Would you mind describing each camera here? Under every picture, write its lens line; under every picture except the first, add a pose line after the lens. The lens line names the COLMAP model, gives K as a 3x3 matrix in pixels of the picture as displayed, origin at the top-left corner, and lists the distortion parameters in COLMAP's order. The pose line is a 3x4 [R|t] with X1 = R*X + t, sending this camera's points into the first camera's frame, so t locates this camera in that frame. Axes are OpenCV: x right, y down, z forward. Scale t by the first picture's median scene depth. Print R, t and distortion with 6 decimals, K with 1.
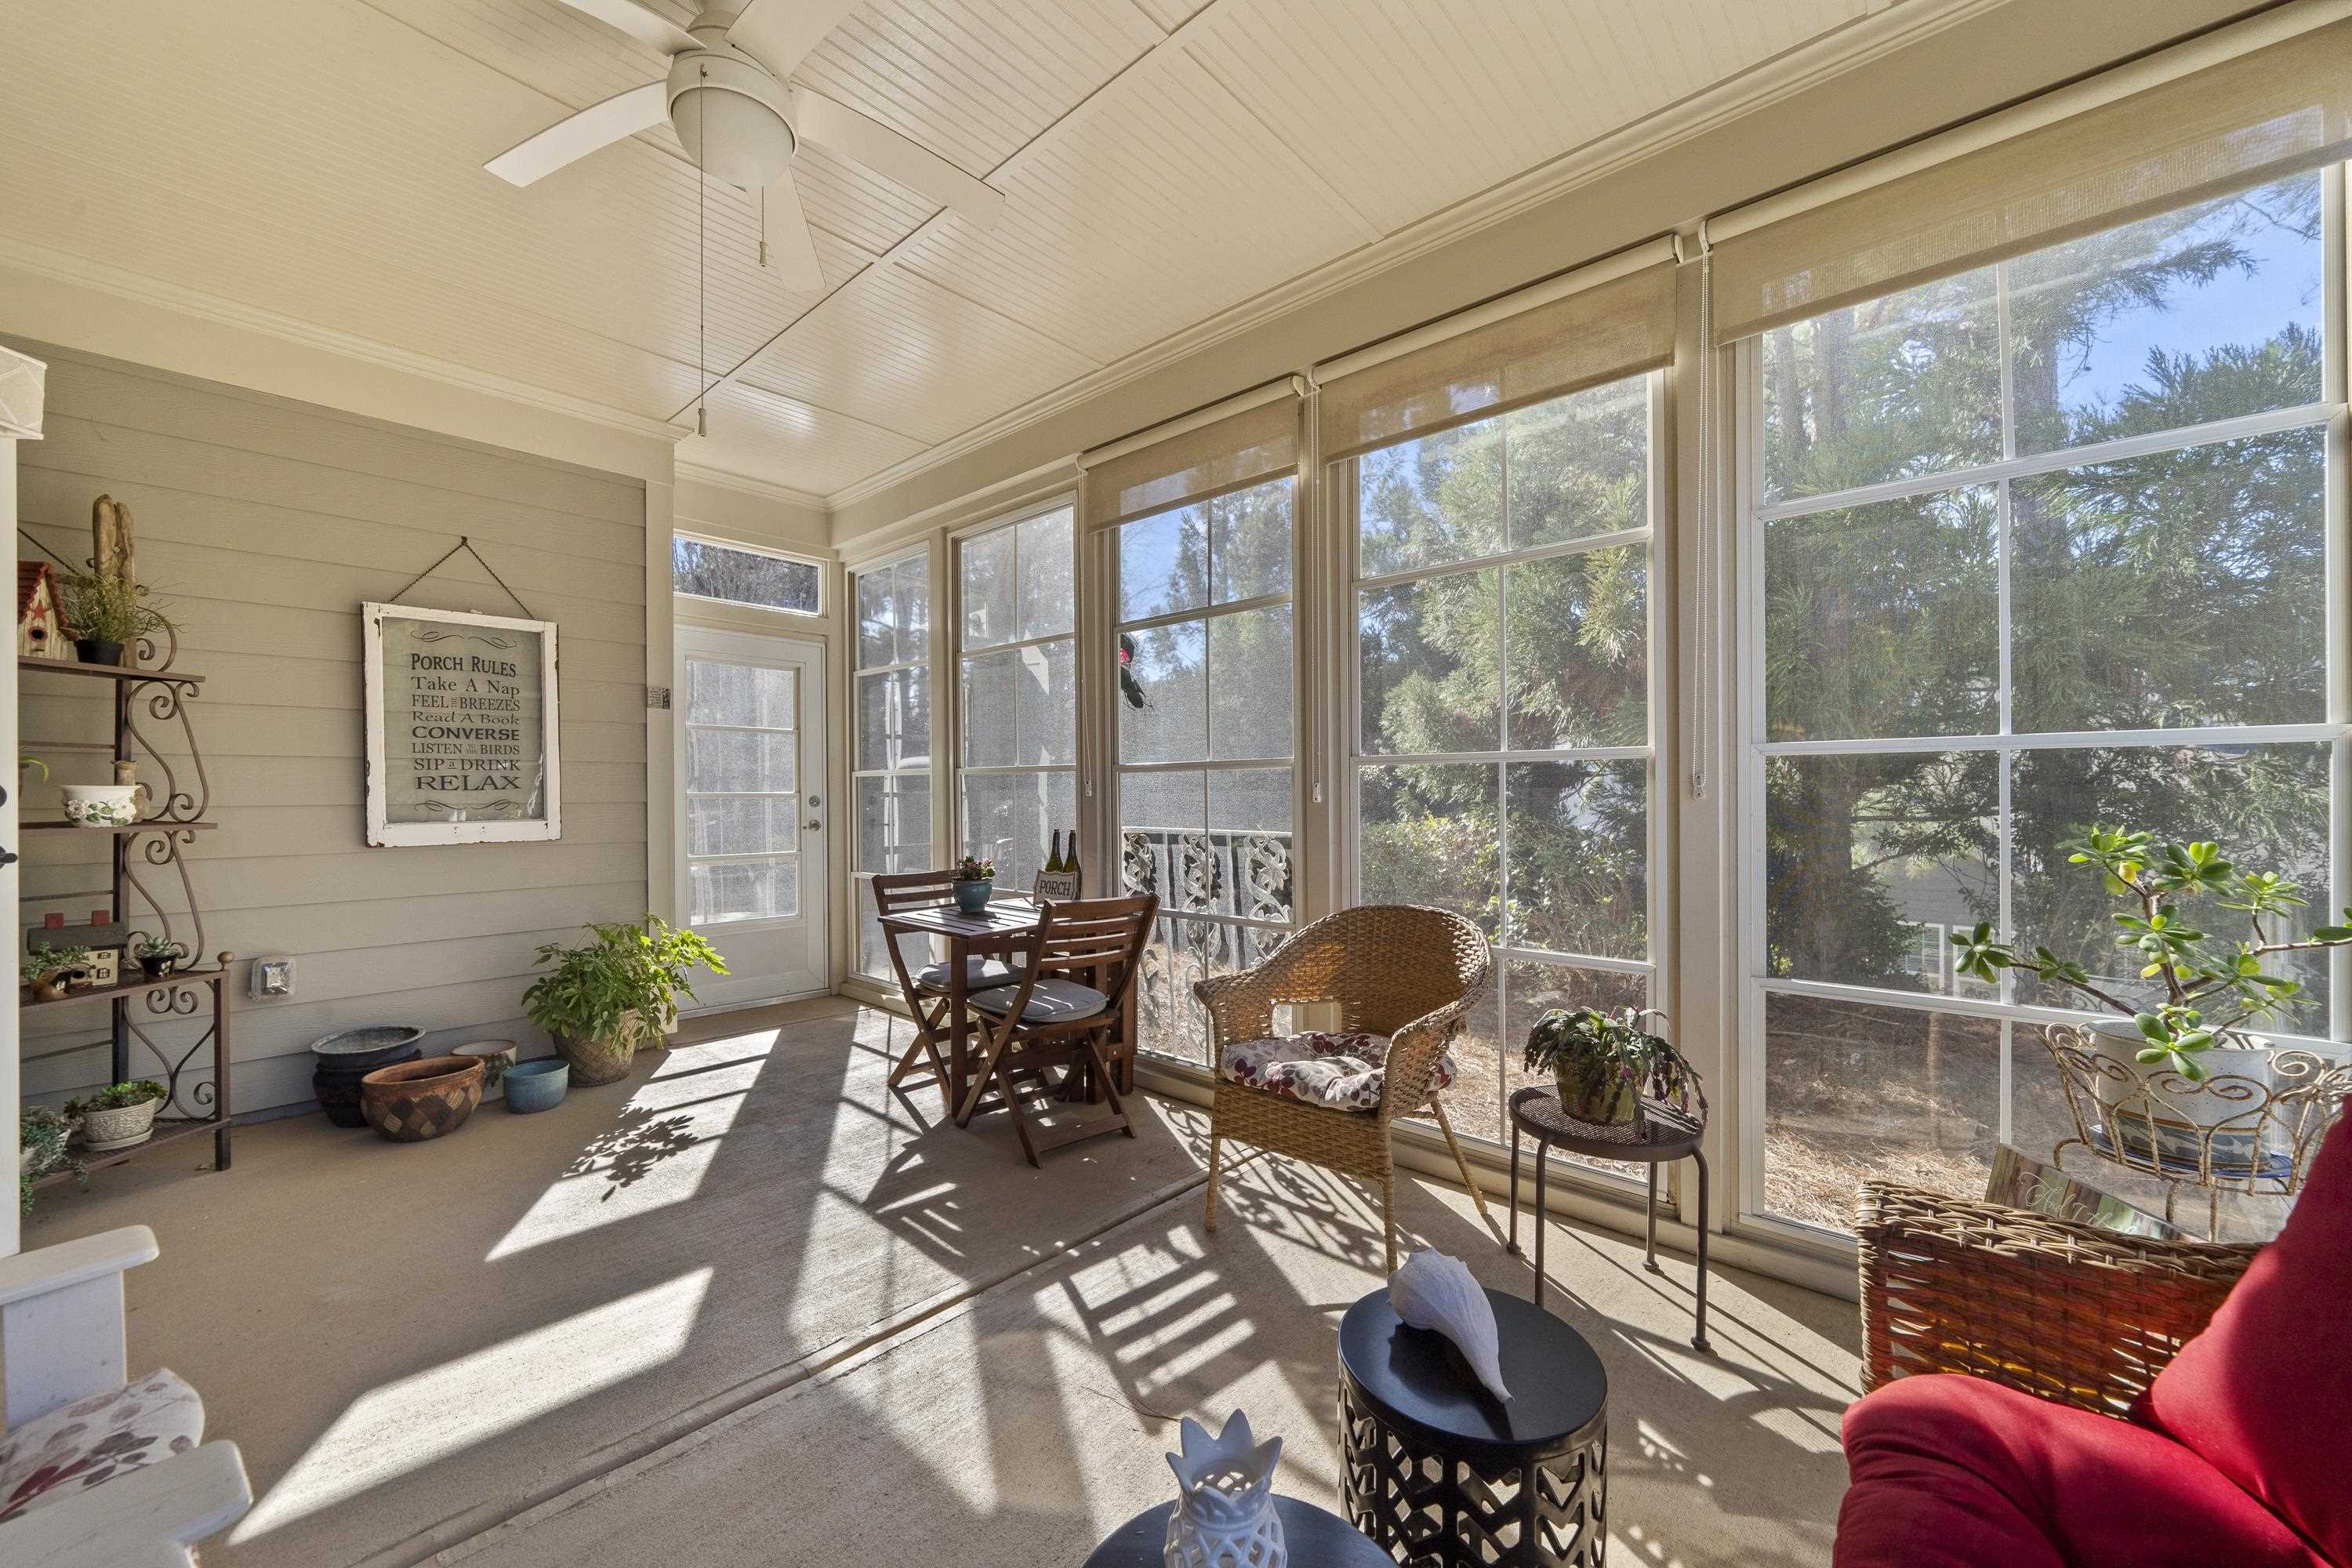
lens RADIAL K [[911.7, 0, 1186.1], [0, 911.7, 794.2], [0, 0, 1]] dist [-0.003380, 0.000047]
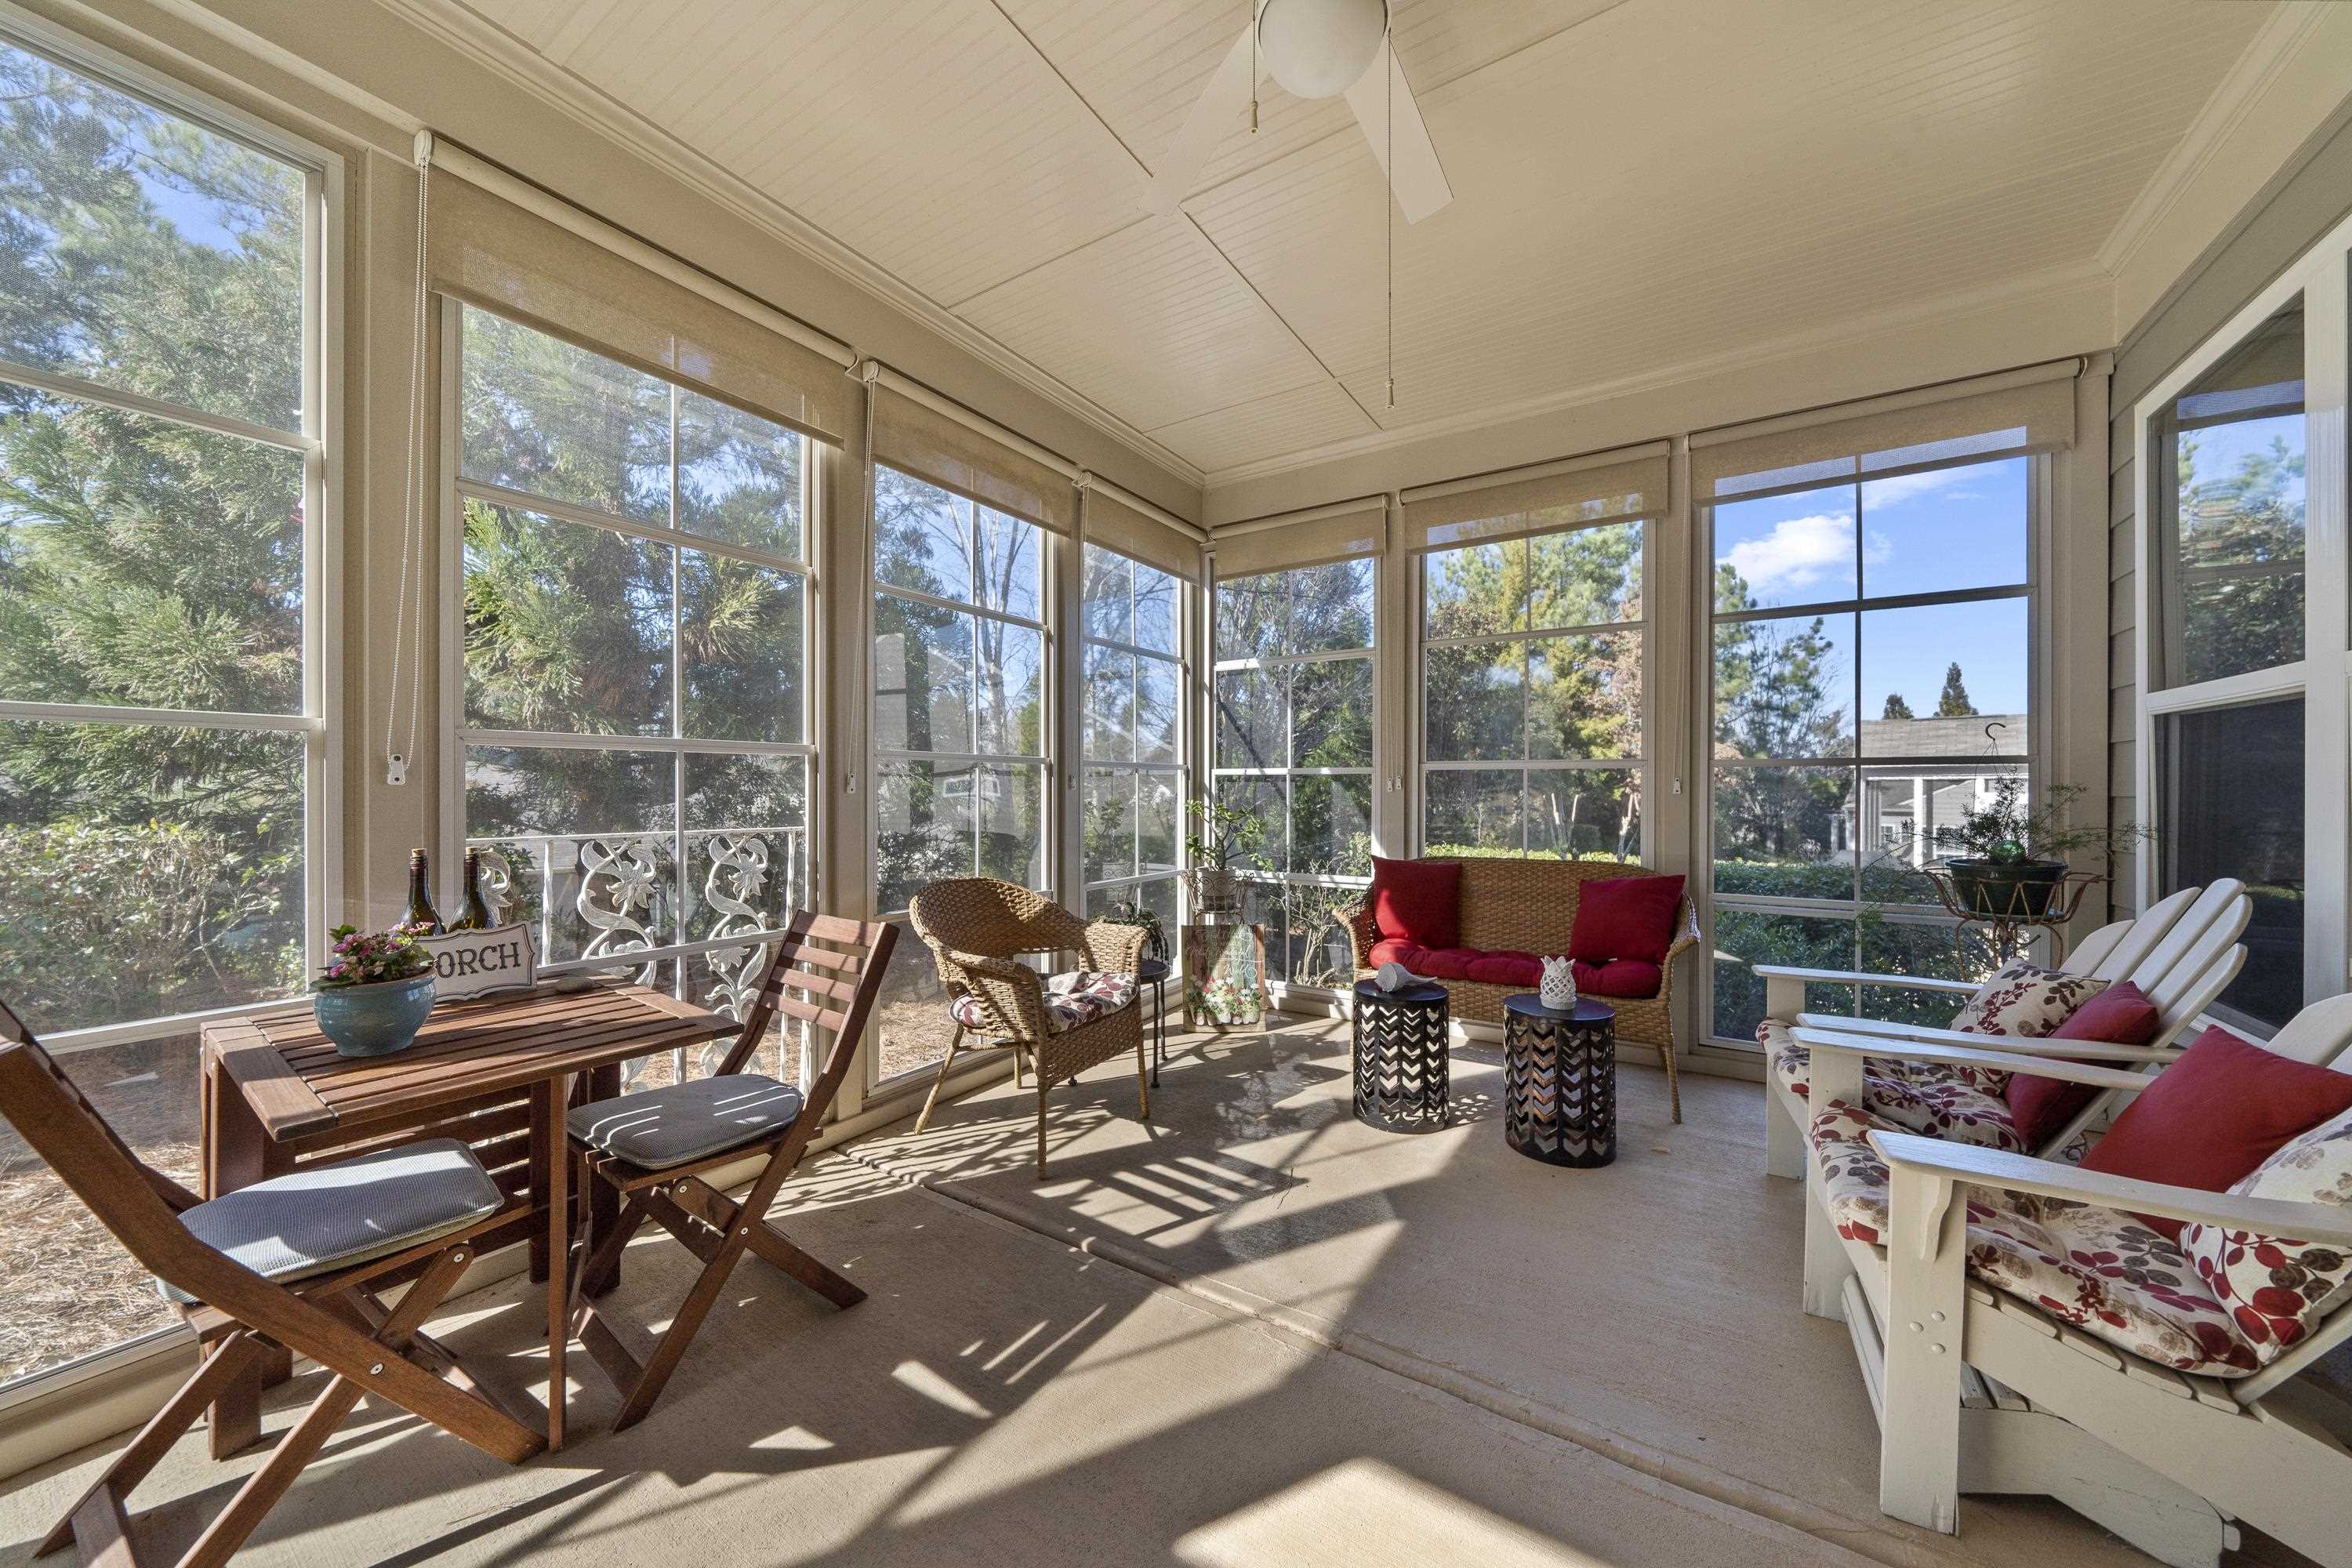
lens RADIAL K [[803.3, 0, 1194.1], [0, 803.3, 791.3], [0, 0, 1]] dist [-0.001354, -0.000044]
pose [[-0.171173, 0.001933, 0.985239, -0.998868], [-0.003806, 0.999989, -0.002623, 0.010617], [-0.985234, -0.004199, -0.171163, 1.021293]]
